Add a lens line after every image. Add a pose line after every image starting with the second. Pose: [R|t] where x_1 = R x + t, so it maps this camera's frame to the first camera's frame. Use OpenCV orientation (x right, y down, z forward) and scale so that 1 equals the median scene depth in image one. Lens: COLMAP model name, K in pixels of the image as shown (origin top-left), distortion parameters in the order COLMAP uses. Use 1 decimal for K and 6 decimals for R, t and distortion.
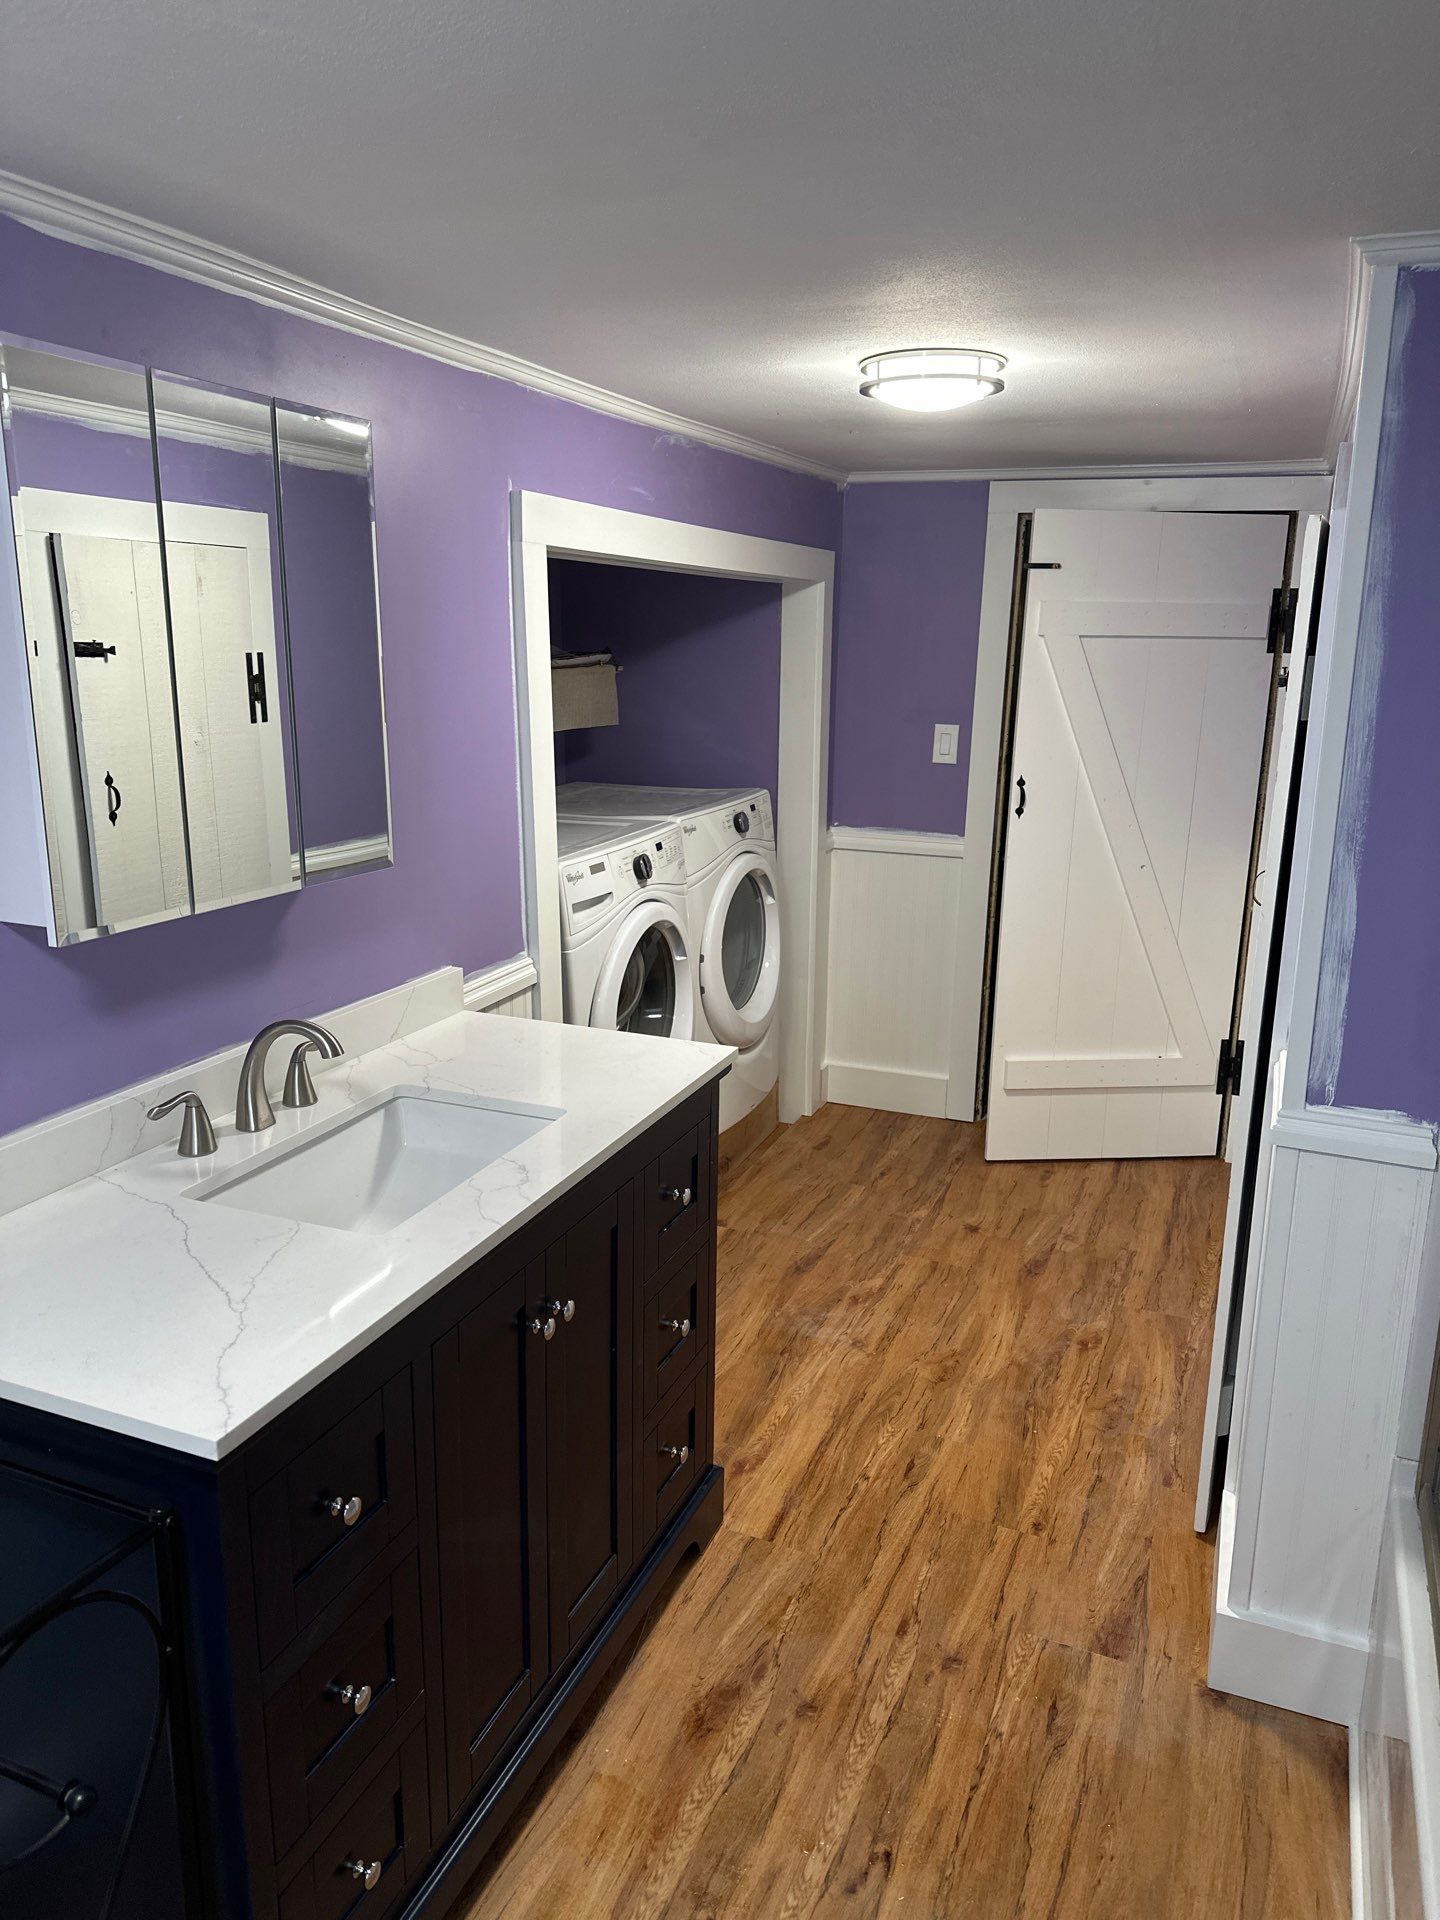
lens RADIAL K [[1342.2, 0, 719.8], [0, 1342.2, 966.0], [0, 0, 1]] dist [0.030815, -0.027286]
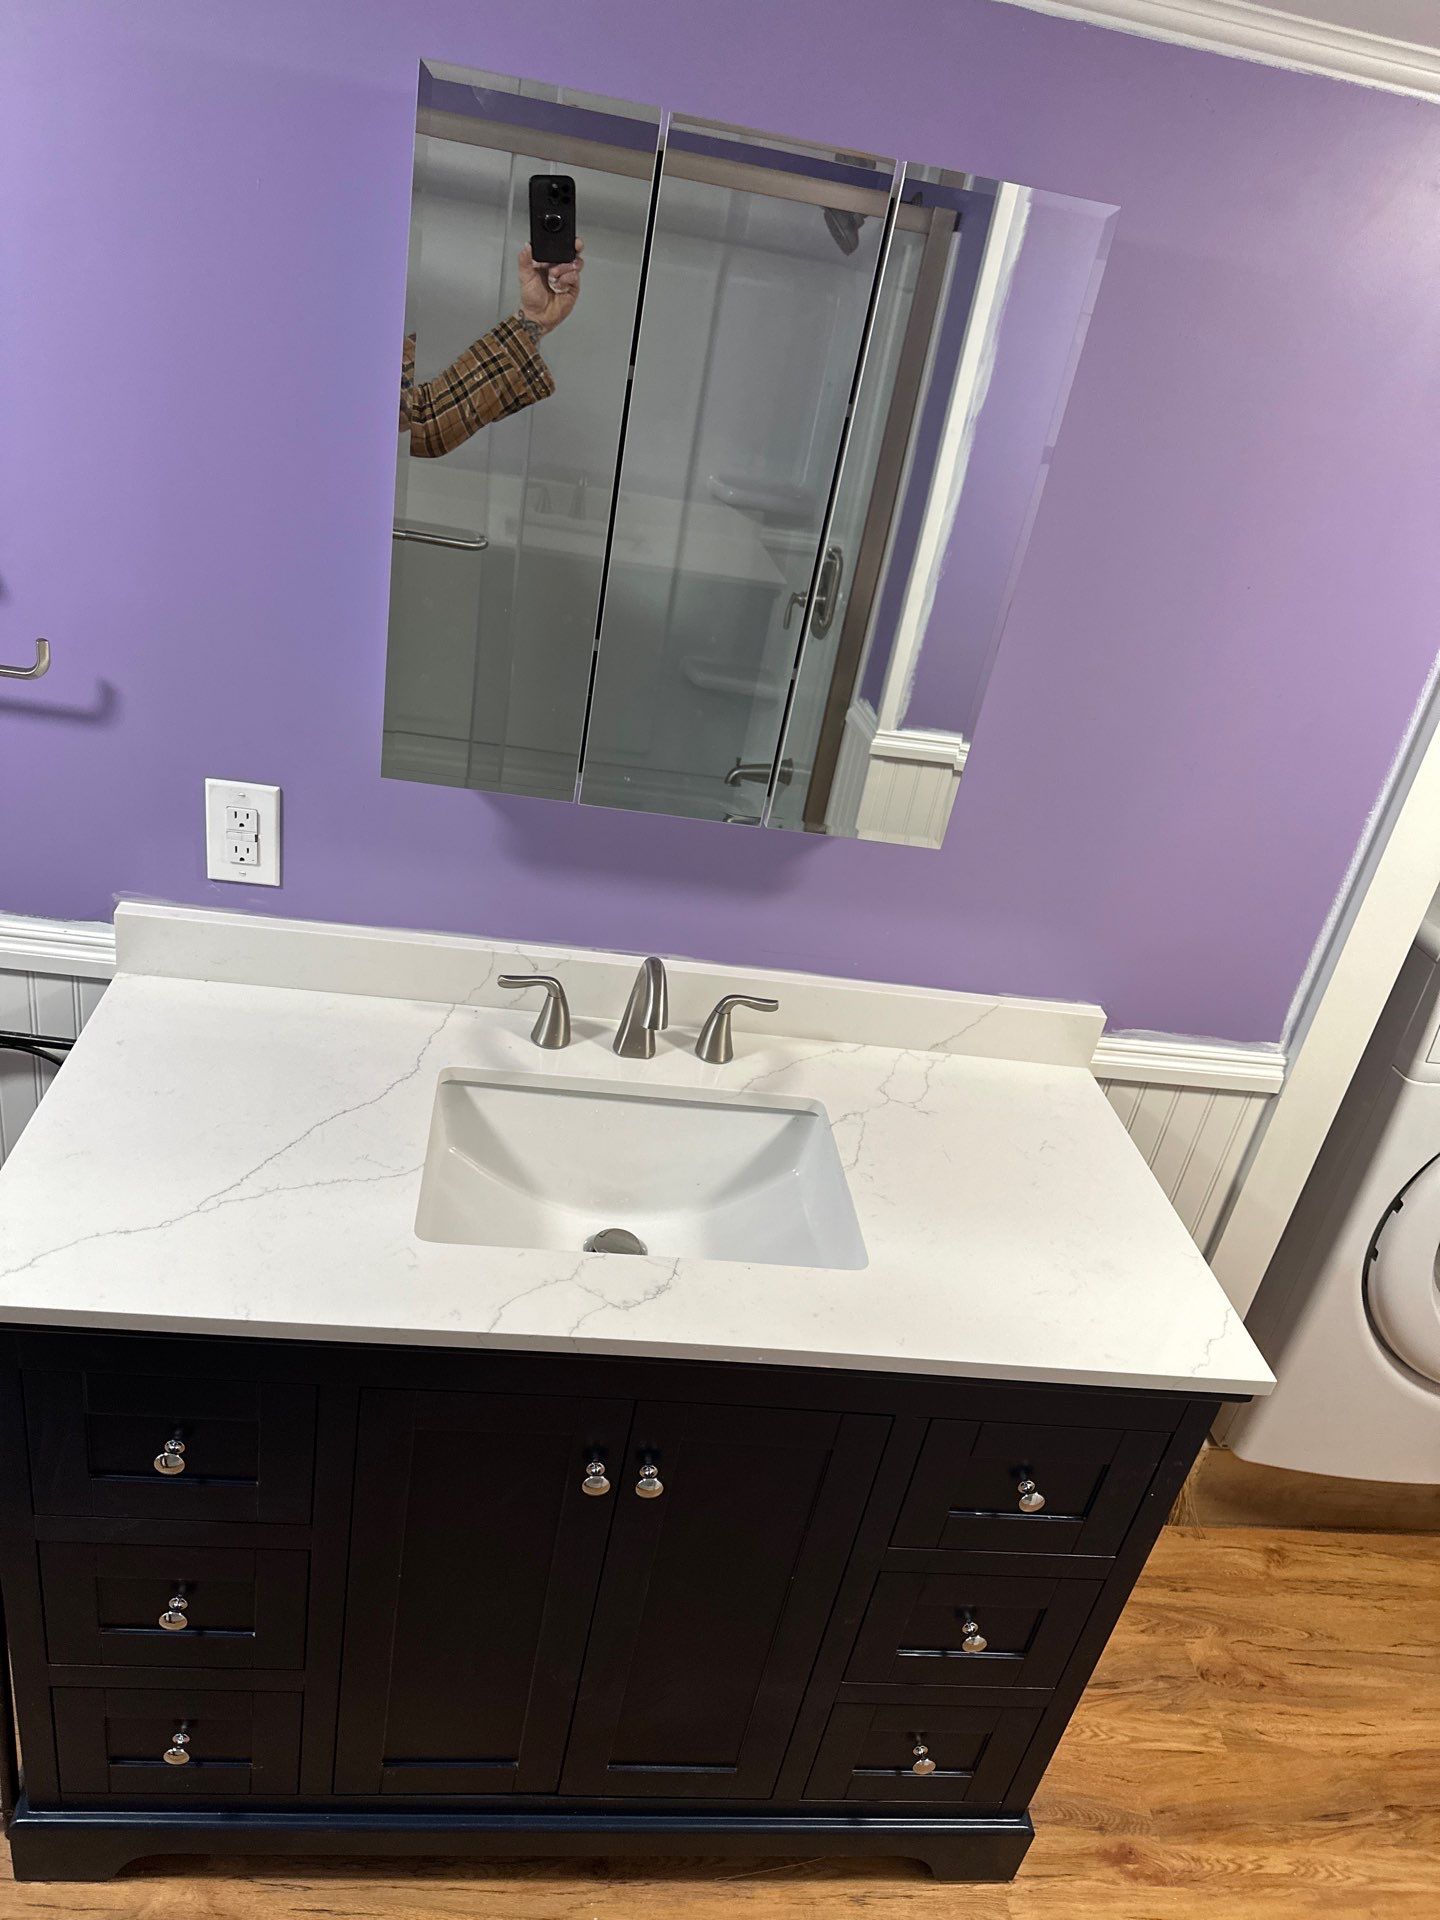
lens RADIAL K [[1342.2, 0, 710.4], [0, 1342.2, 960.0], [0, 0, 1]] dist [0.030815, -0.027286]
pose [[0.456200, 0.468828, -0.756361, 0.269218], [-0.366355, 0.873538, 0.320492, -0.198678], [0.810966, 0.130889, 0.570266, 0.460422]]
